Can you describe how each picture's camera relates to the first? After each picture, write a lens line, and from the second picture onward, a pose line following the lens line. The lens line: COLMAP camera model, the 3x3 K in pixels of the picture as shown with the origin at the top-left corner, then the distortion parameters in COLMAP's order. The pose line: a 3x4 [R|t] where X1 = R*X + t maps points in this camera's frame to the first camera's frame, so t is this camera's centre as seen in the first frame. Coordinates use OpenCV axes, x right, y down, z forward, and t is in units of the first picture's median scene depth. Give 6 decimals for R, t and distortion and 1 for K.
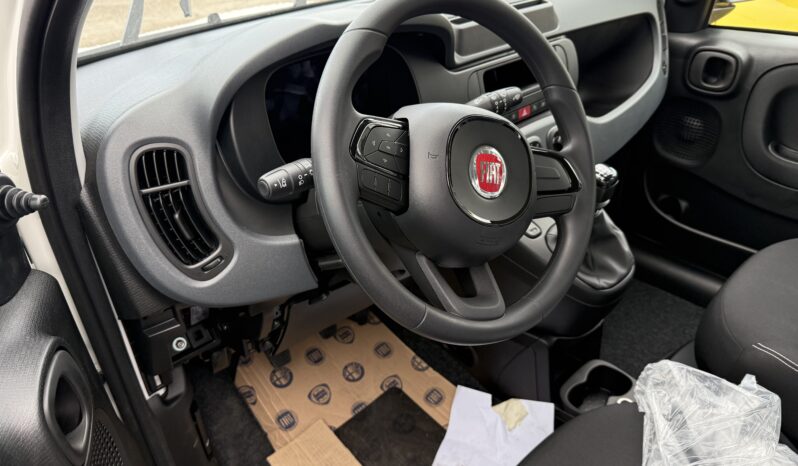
lens RADIAL K [[556.5, 0, 399.0], [0, 556.5, 233.0], [0, 0, 1]] dist [0.032942, -0.039327]
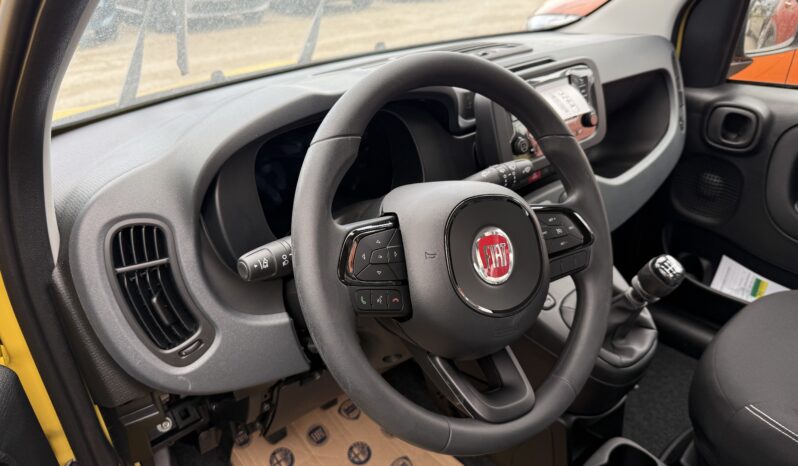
lens RADIAL K [[535.6, 0, 405.0], [0, 535.6, 222.4], [0, 0, 1]] dist [0.001820, -0.005542]
pose [[0.999577, 0.005917, -0.028477, 0.034951], [-0.007954, 0.997375, -0.071969, -0.084052], [0.027976, 0.072165, 0.997000, 0.115115]]
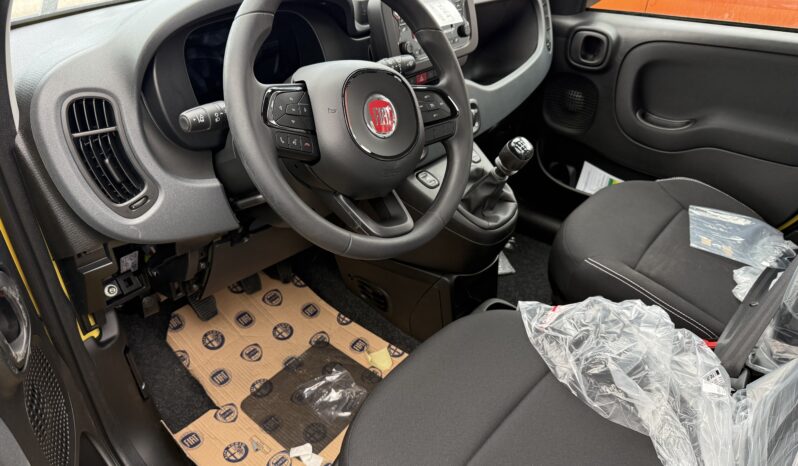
lens RADIAL K [[549.0, 0, 395.0], [0, 549.0, 233.3], [0, 0, 1]] dist [0.068991, -0.109268]
pose [[0.994194, -0.025021, 0.104652, 0.051894], [0.024261, 0.999669, 0.008537, 0.113012], [-0.104831, -0.005948, 0.994472, -0.151049]]
